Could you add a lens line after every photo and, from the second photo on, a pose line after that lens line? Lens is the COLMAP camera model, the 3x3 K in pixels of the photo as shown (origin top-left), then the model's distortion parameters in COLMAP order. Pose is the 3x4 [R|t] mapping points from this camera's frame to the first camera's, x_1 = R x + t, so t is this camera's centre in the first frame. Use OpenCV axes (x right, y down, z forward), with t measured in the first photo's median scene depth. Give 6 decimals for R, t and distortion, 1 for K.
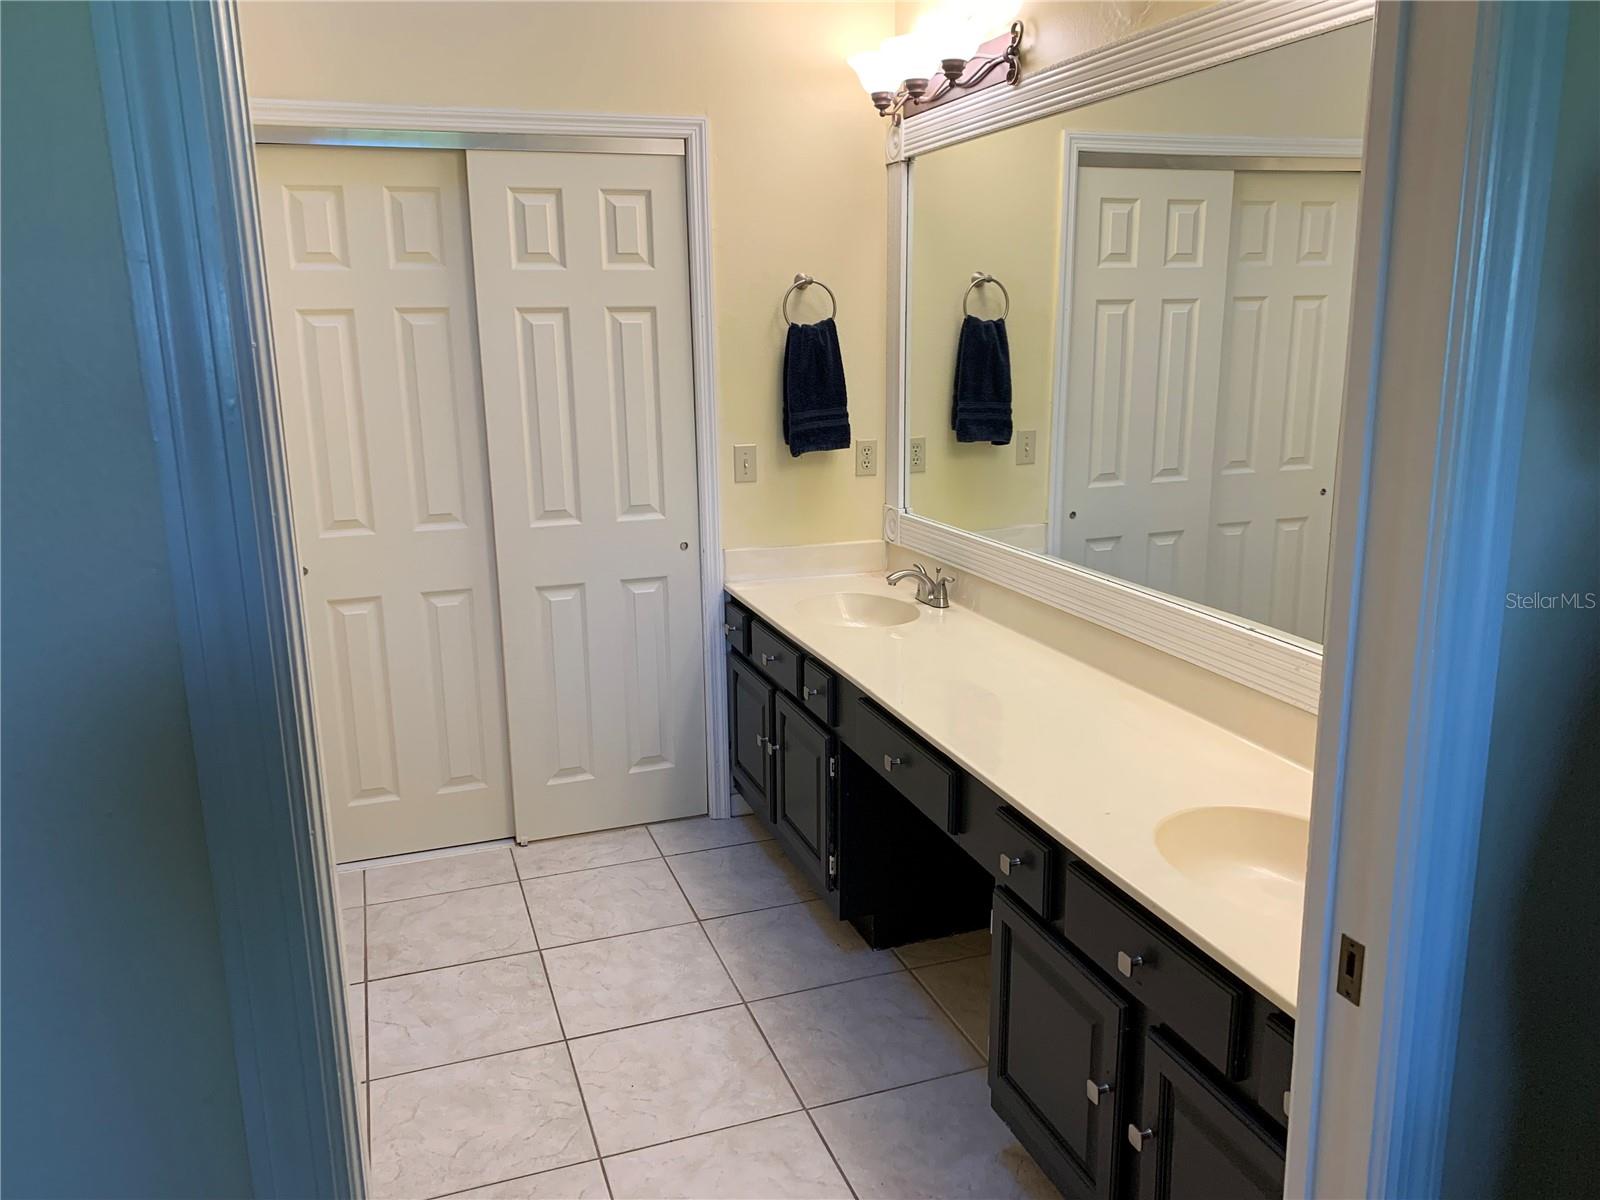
lens RADIAL K [[1246.8, 0, 796.7], [0, 1246.8, 585.5], [0, 0, 1]] dist [0.044428, -0.042724]
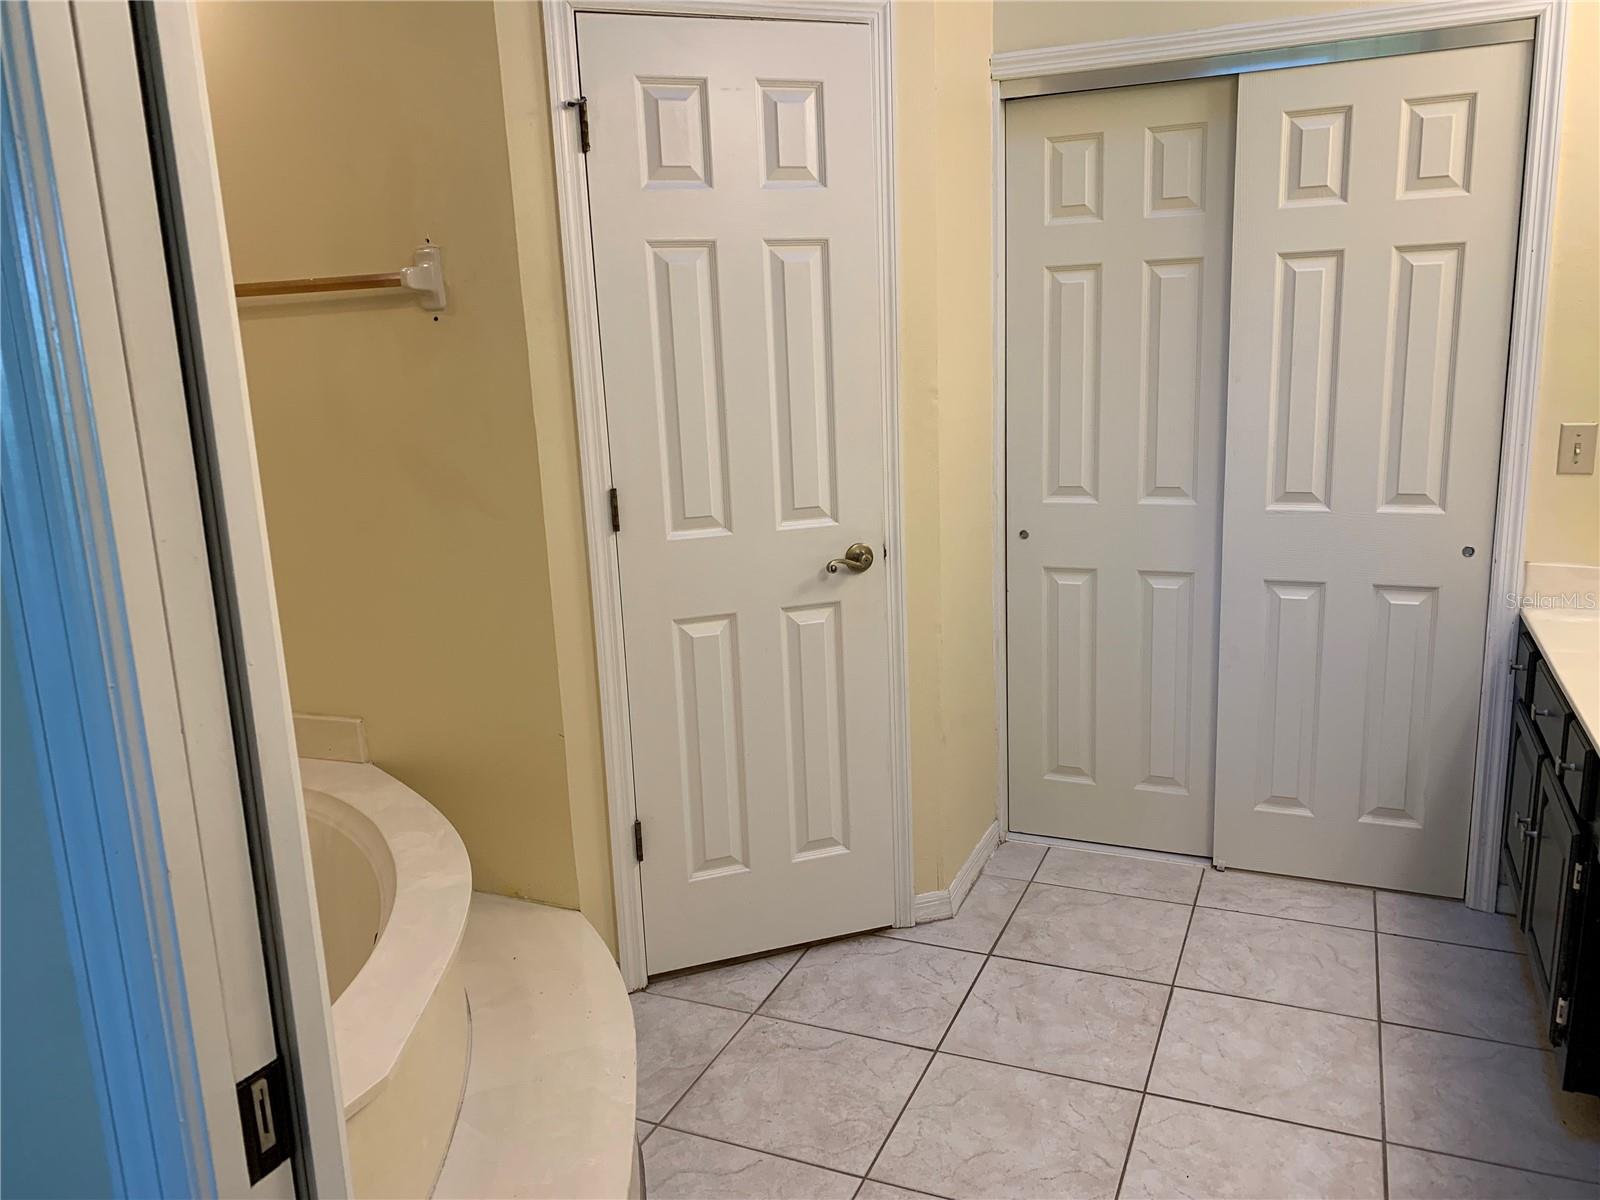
lens RADIAL K [[1246.8, 0, 806.0], [0, 1246.8, 598.6], [0, 0, 1]] dist [0.044428, -0.042724]
pose [[0.737313, 0.132433, -0.662443, 0.140690], [-0.125791, 0.990361, 0.057981, 0.003724], [0.663736, 0.040579, 0.746865, 0.151991]]
